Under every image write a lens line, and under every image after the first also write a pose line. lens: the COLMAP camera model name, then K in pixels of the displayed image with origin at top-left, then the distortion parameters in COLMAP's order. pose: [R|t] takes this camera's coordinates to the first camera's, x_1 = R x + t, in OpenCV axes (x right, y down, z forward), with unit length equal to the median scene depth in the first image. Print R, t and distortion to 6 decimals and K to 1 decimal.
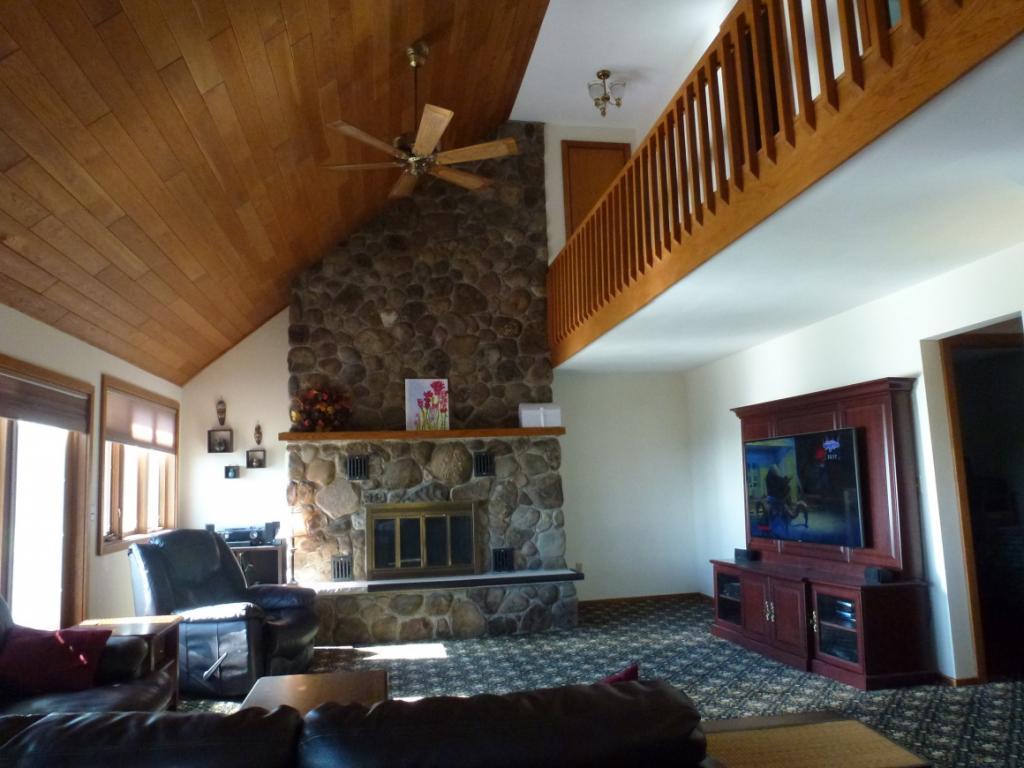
lens RADIAL K [[757.4, 0, 511.7], [0, 757.4, 382.9], [0, 0, 1]] dist [-0.042675, -0.002624]
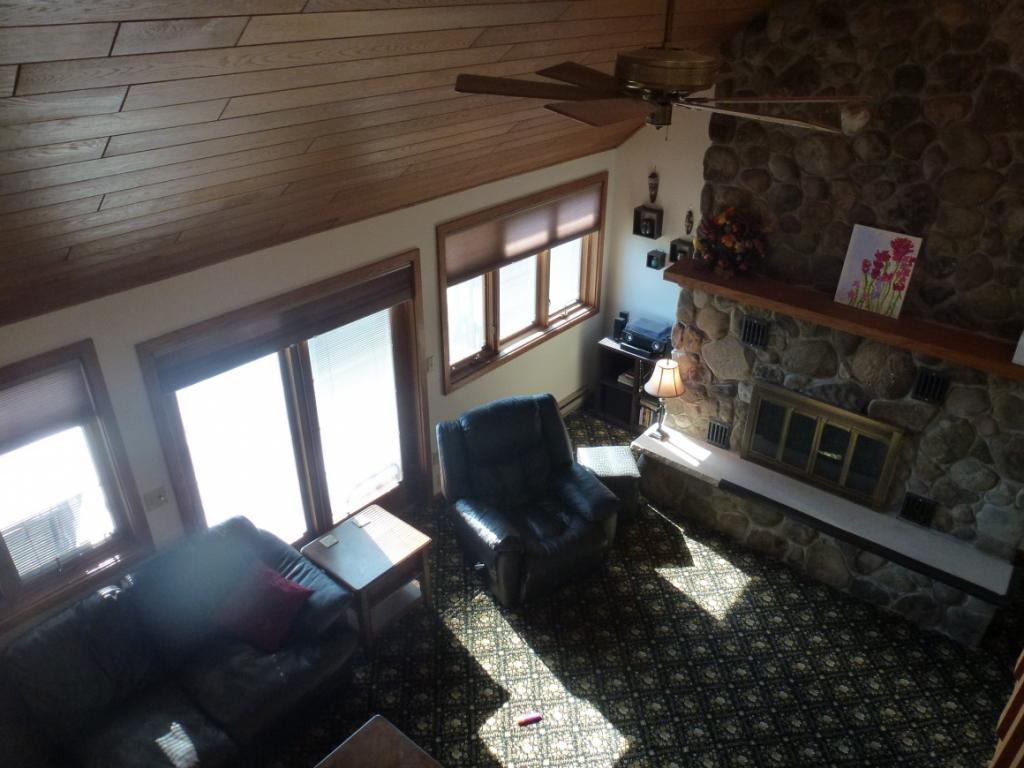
lens RADIAL K [[757.4, 0, 516.7], [0, 757.4, 388.8], [0, 0, 1]] dist [-0.042675, -0.002624]
pose [[0.654555, 0.408747, -0.635990, 0.139732], [0.064357, 0.808062, 0.585571, -0.290865], [0.753270, -0.424219, 0.502616, 0.397471]]
